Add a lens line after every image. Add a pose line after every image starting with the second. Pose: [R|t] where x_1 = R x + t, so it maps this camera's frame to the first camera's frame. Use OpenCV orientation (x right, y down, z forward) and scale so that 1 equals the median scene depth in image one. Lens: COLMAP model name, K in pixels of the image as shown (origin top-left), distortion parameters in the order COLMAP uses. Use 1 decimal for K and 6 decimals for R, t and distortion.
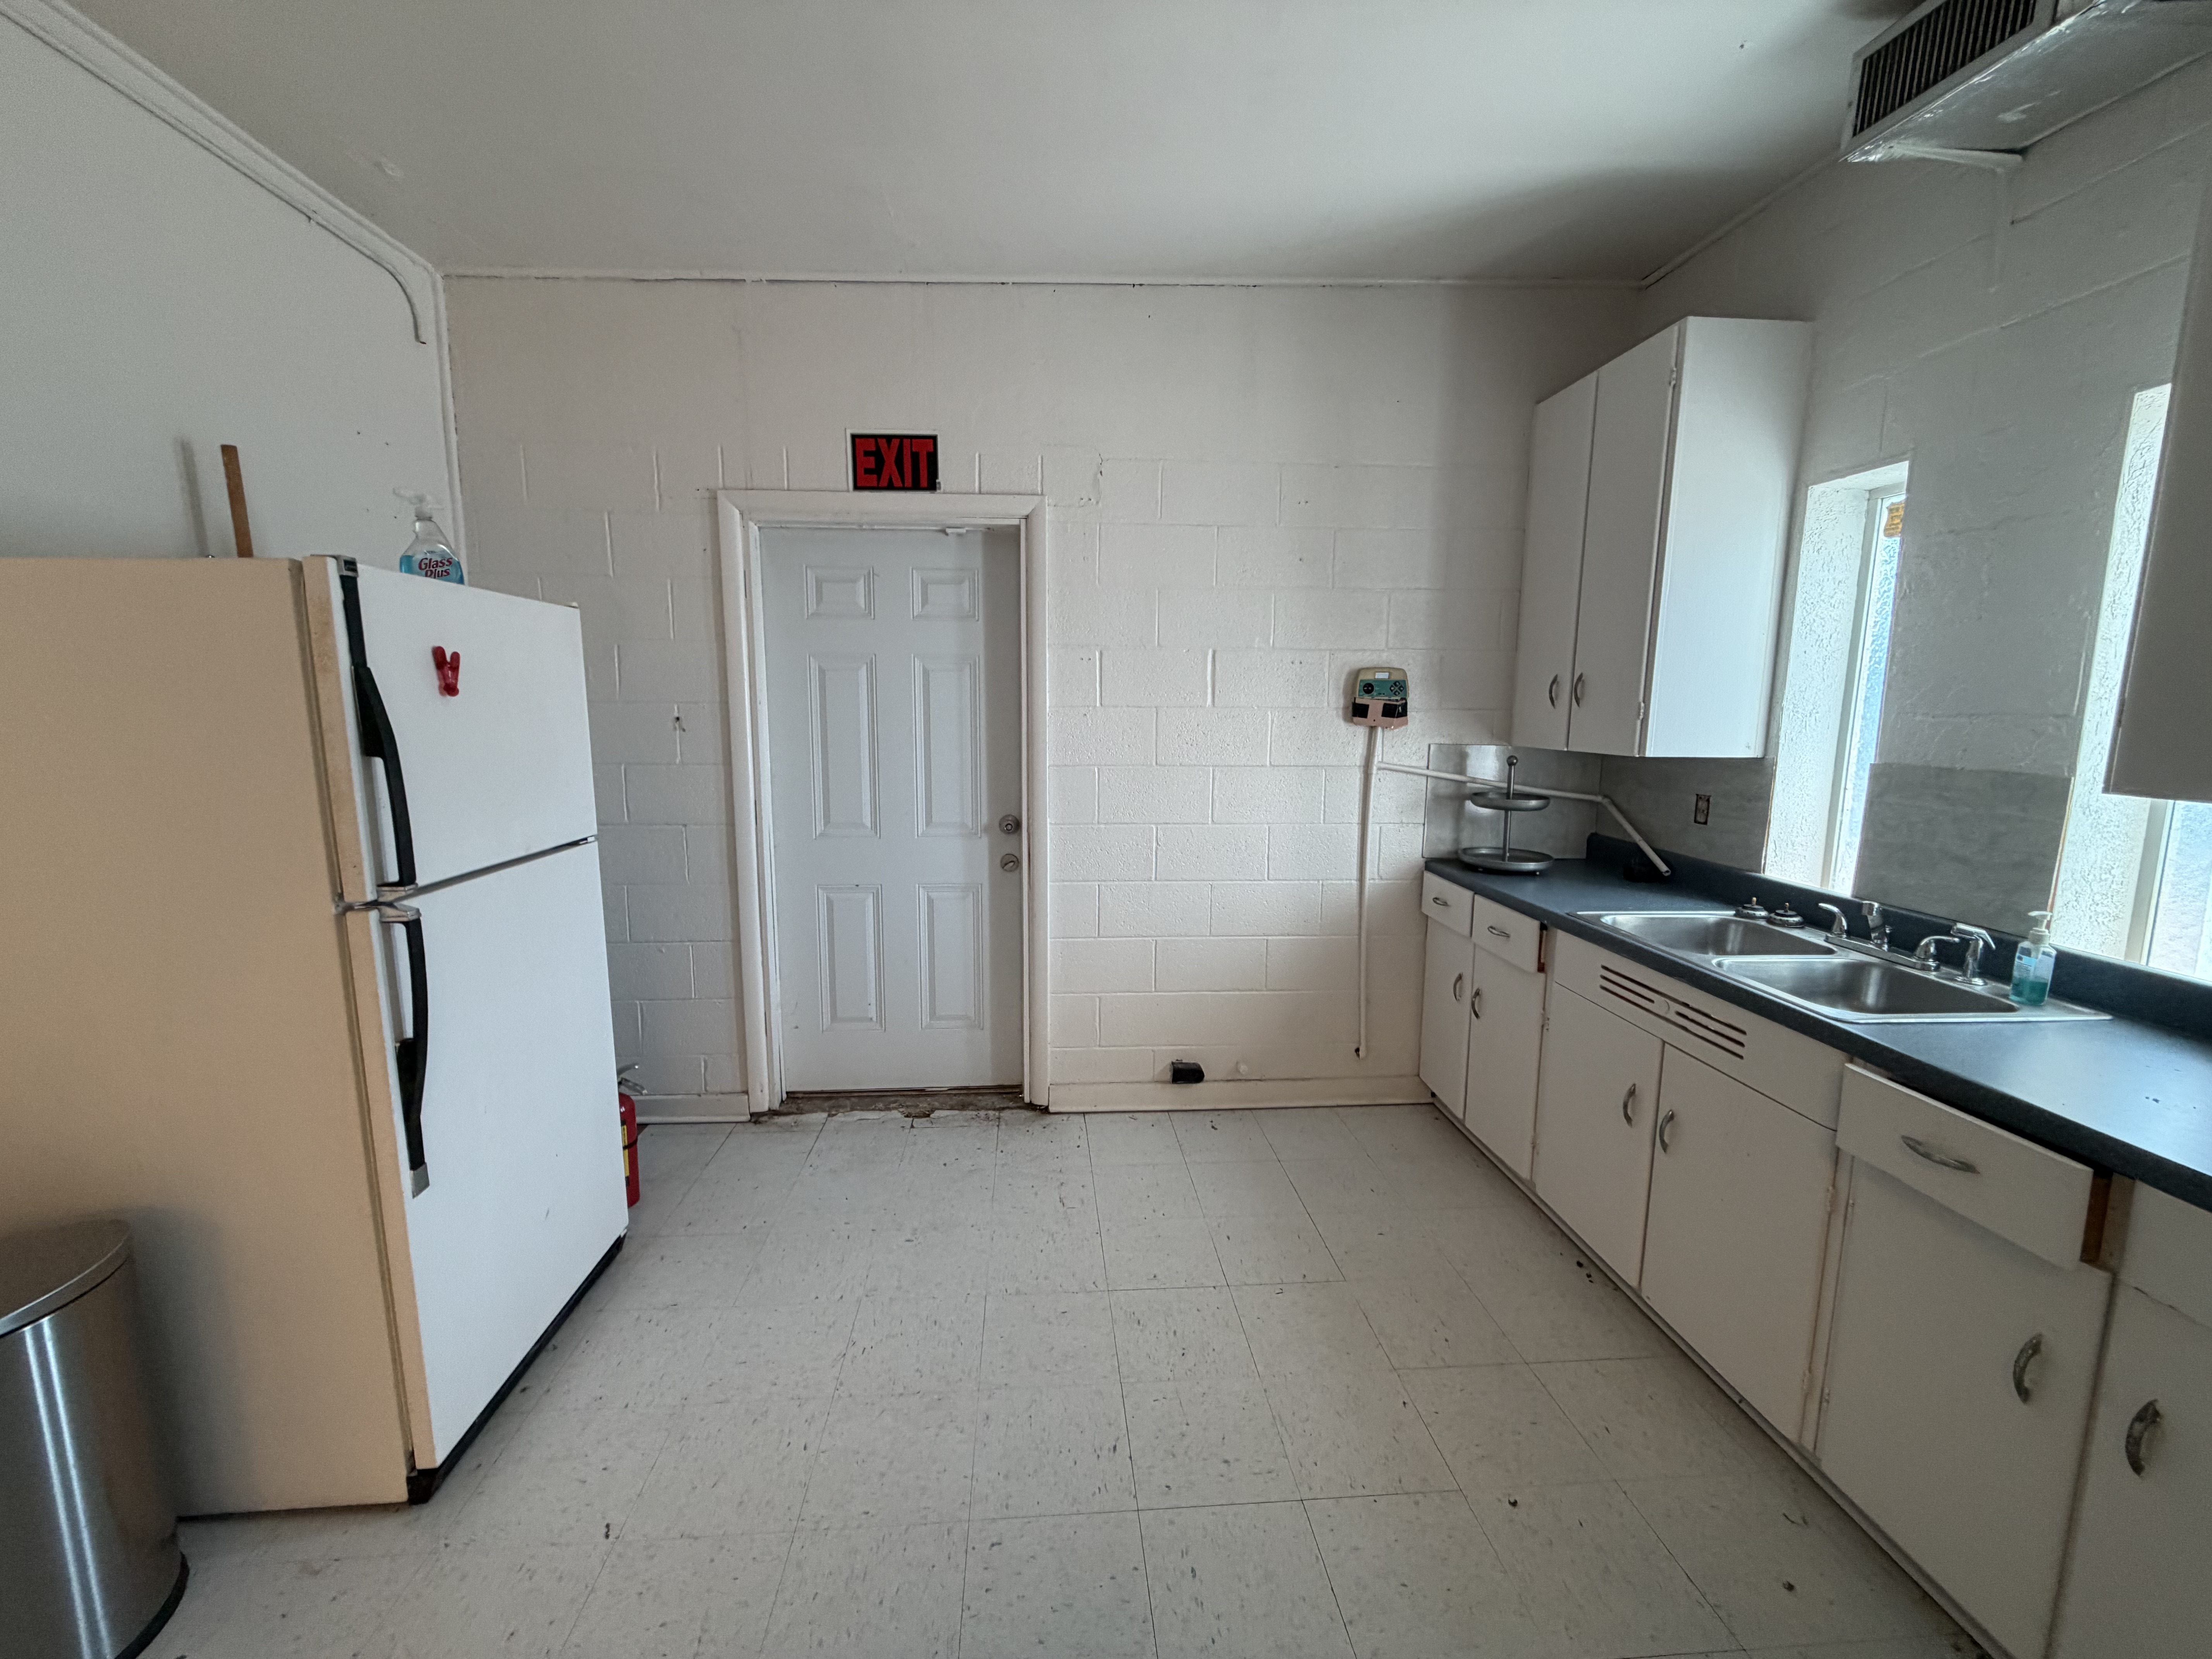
lens RADIAL K [[879.1, 0, 1100.0], [0, 879.1, 830.1], [0, 0, 1]] dist [-0.006870, 0.000216]
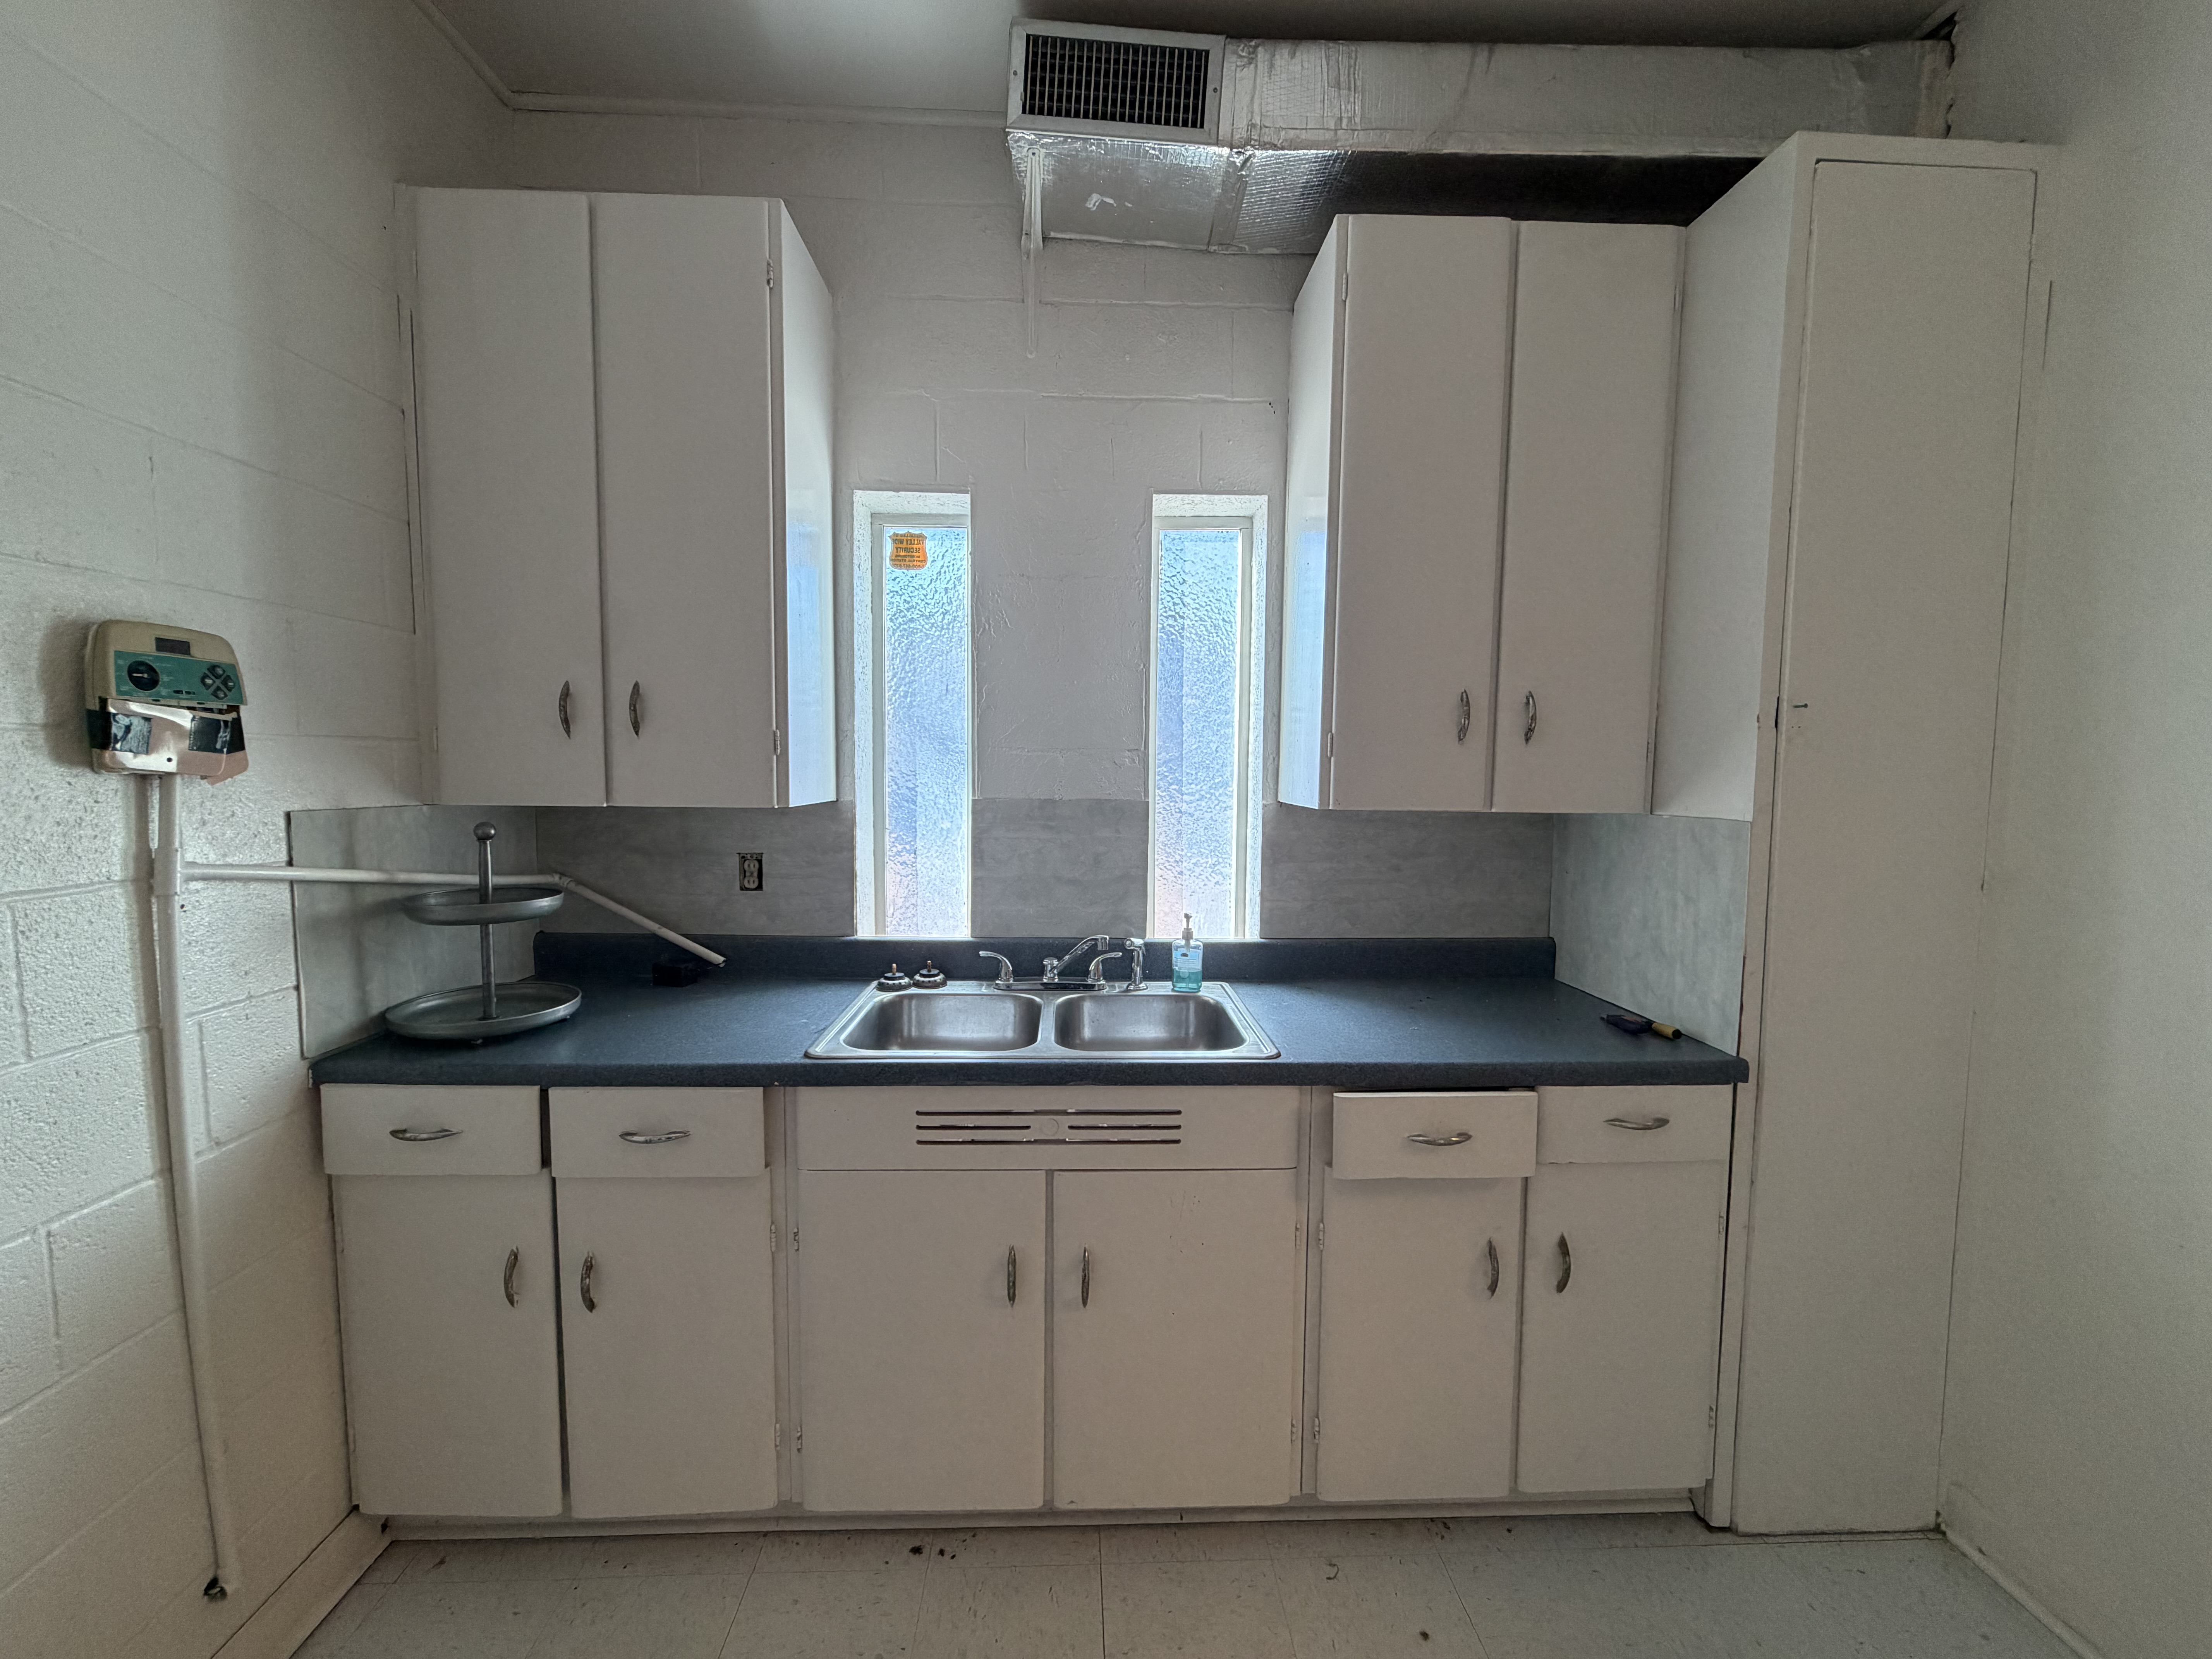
lens RADIAL K [[879.1, 0, 1105.7], [0, 879.1, 831.3], [0, 0, 1]] dist [-0.006870, 0.000216]
pose [[0.038659, -0.081447, 0.995928, -0.068407], [0.132931, 0.988233, 0.075658, -0.076324], [-0.990371, 0.129465, 0.049031, 0.648462]]
